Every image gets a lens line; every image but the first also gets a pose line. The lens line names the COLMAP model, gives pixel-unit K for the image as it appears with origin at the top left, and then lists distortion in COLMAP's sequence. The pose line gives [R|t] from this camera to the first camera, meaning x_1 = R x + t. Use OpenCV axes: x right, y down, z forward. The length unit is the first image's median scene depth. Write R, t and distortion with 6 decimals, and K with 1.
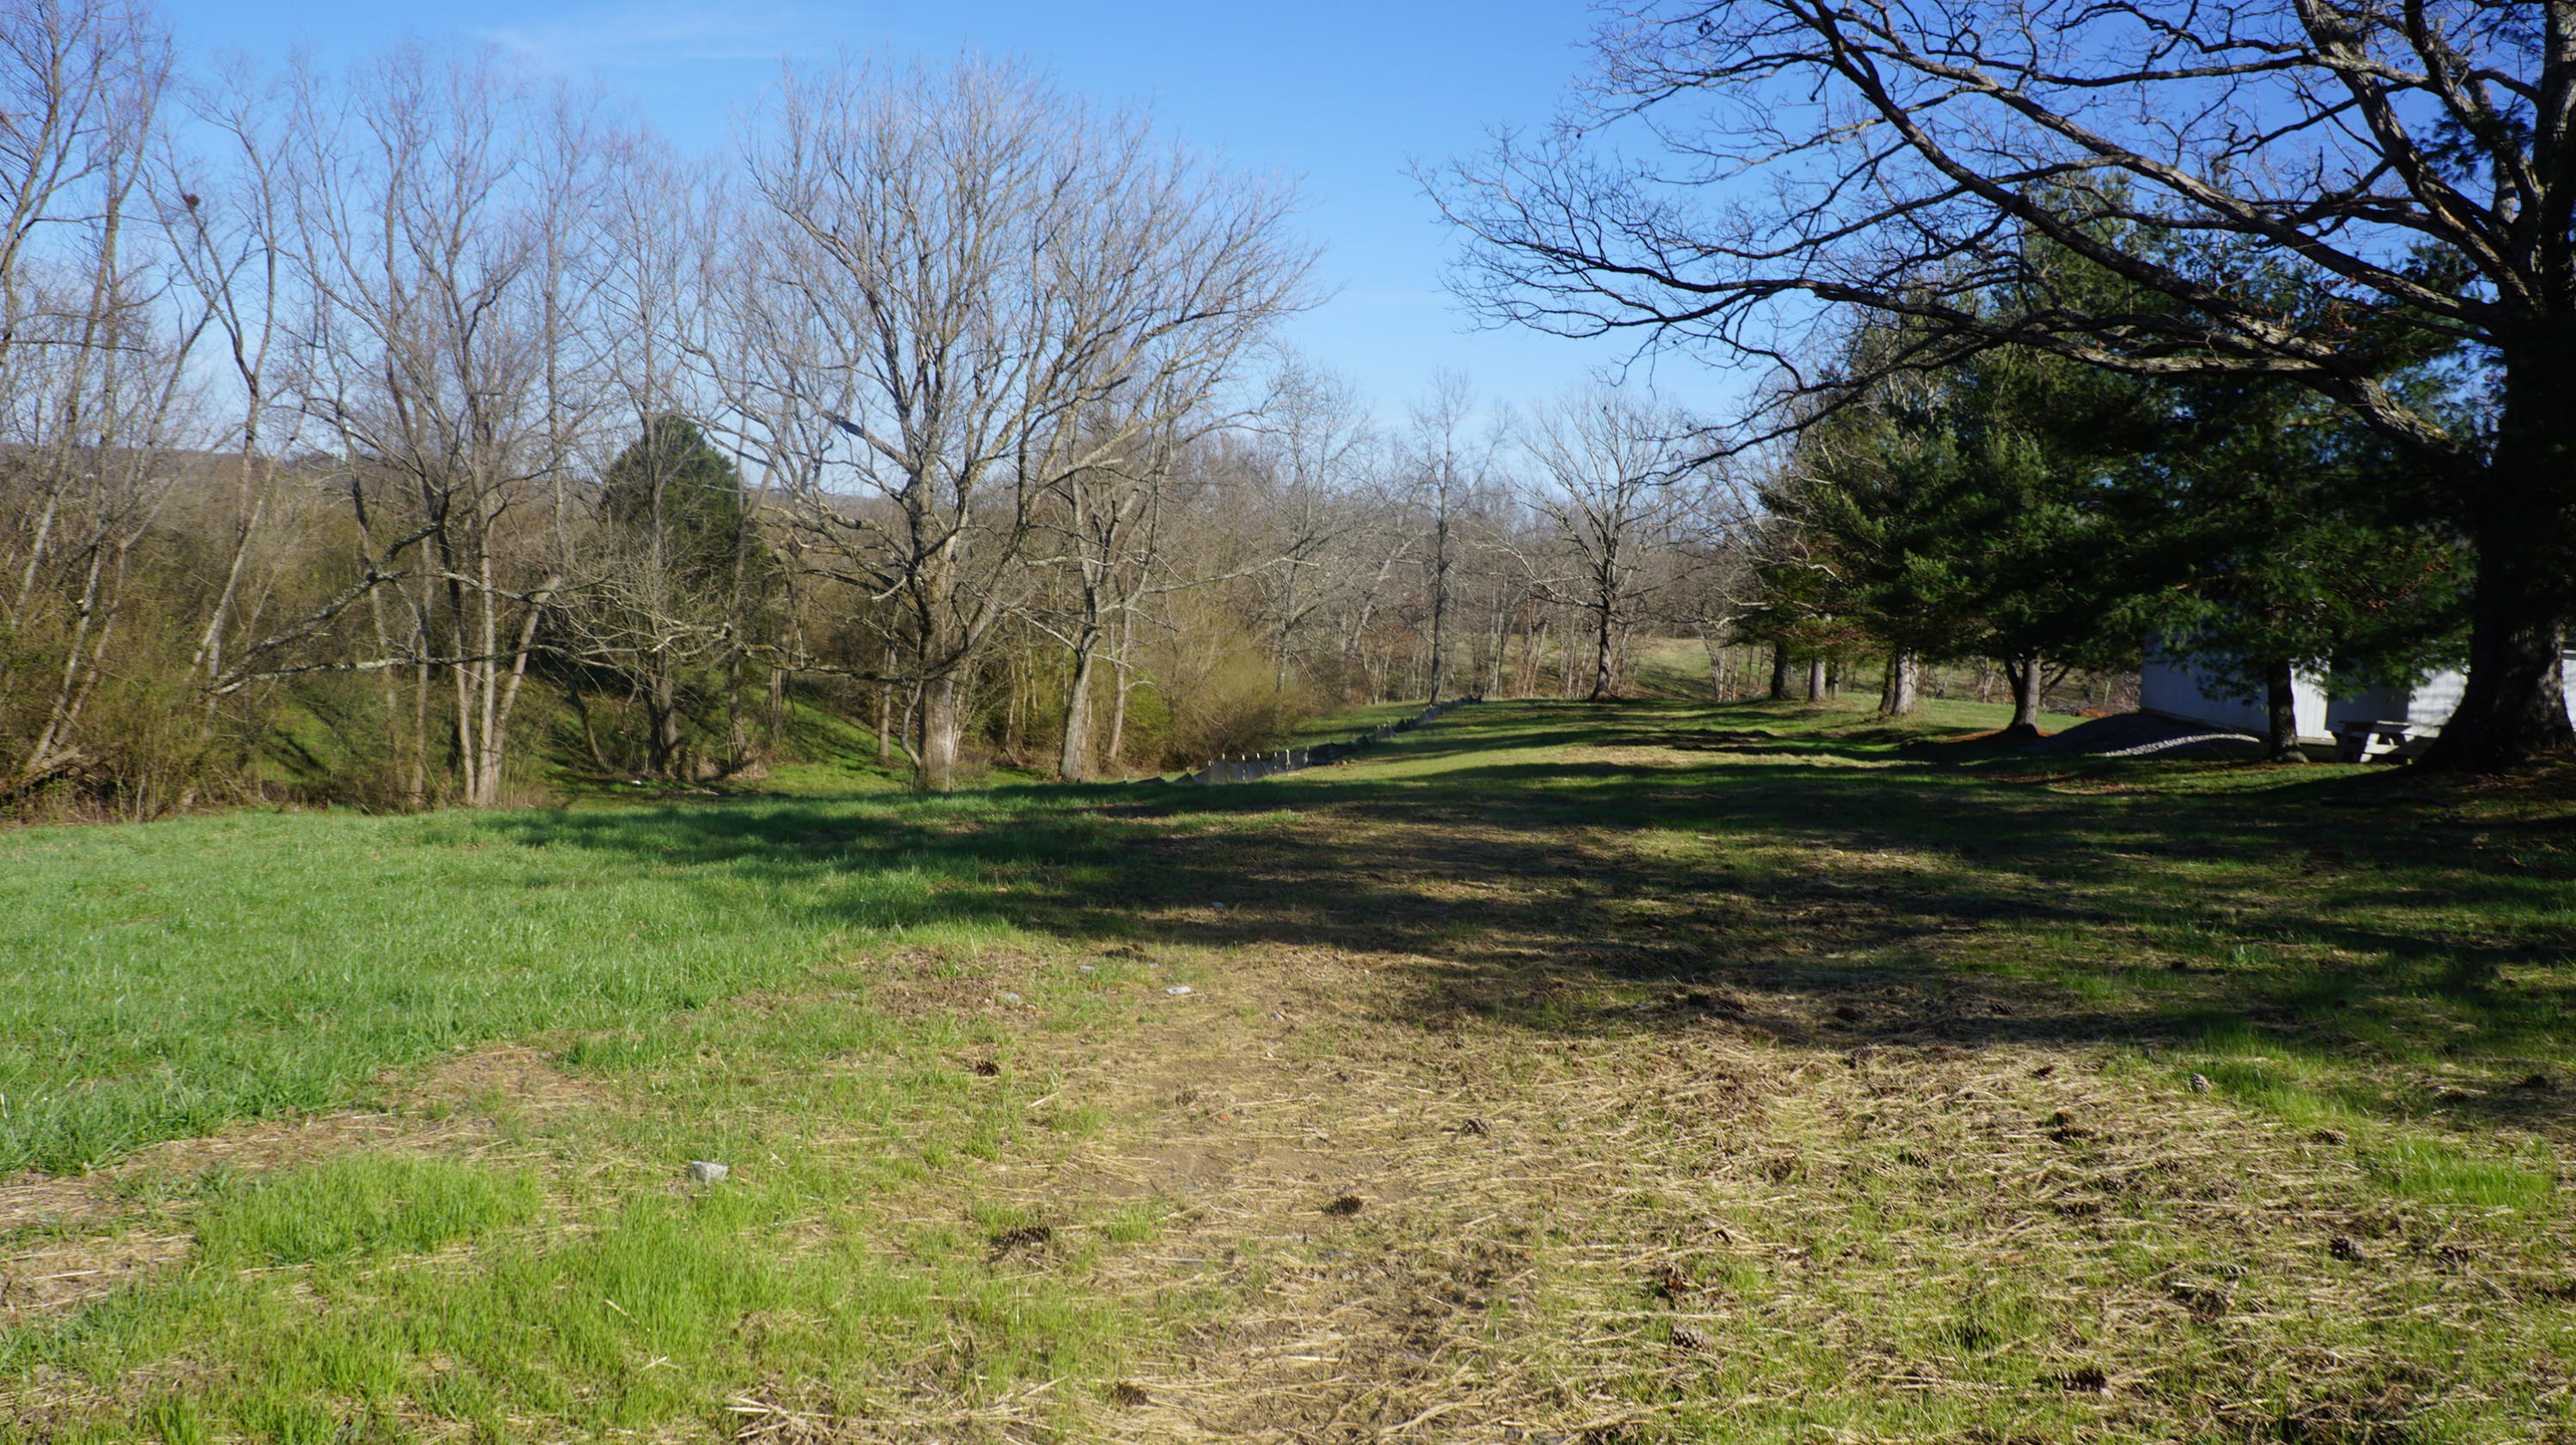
lens RADIAL K [[2042.7, 0, 1188.7], [0, 2042.7, 721.4], [0, 0, 1]] dist [-0.153343, 0.108559]
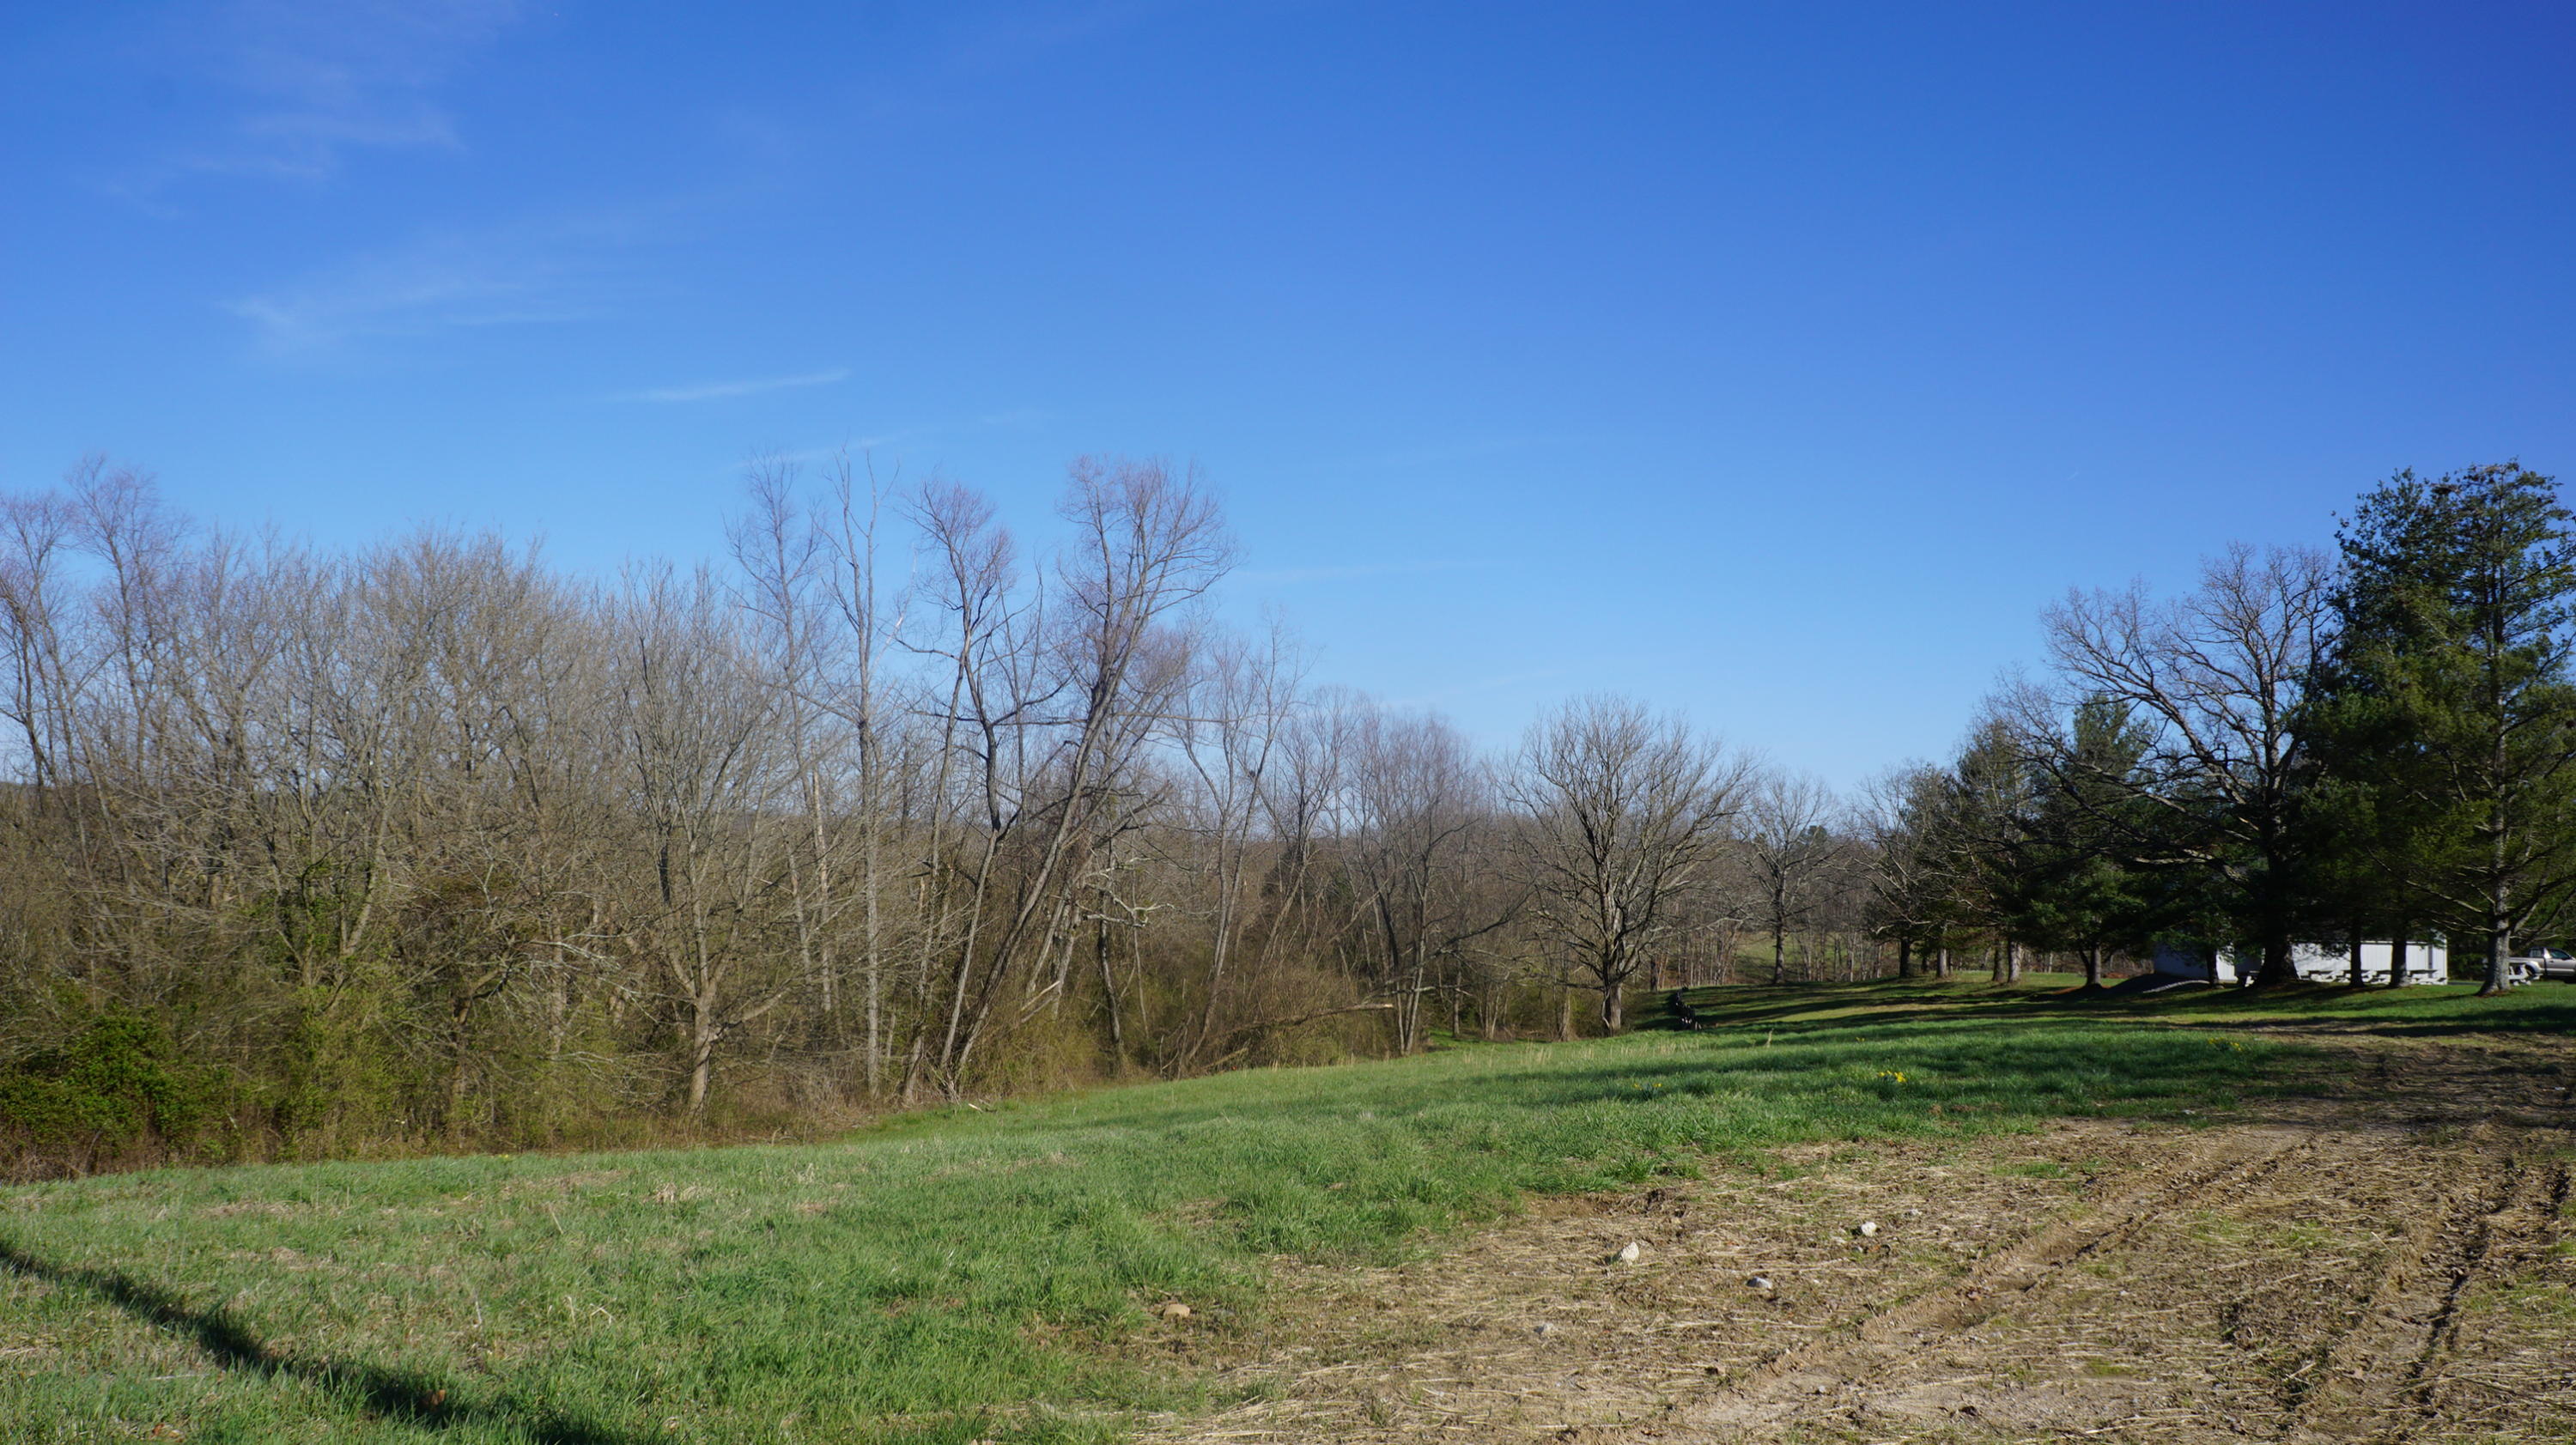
lens RADIAL K [[2074.5, 0, 1282.7], [0, 2074.5, 682.4], [0, 0, 1]] dist [-0.169522, 0.138352]
pose [[0.997163, -0.030422, 0.068847, -0.314482], [0.041253, 0.985955, -0.161836, -0.000604], [-0.062956, 0.164217, 0.984413, -0.595746]]
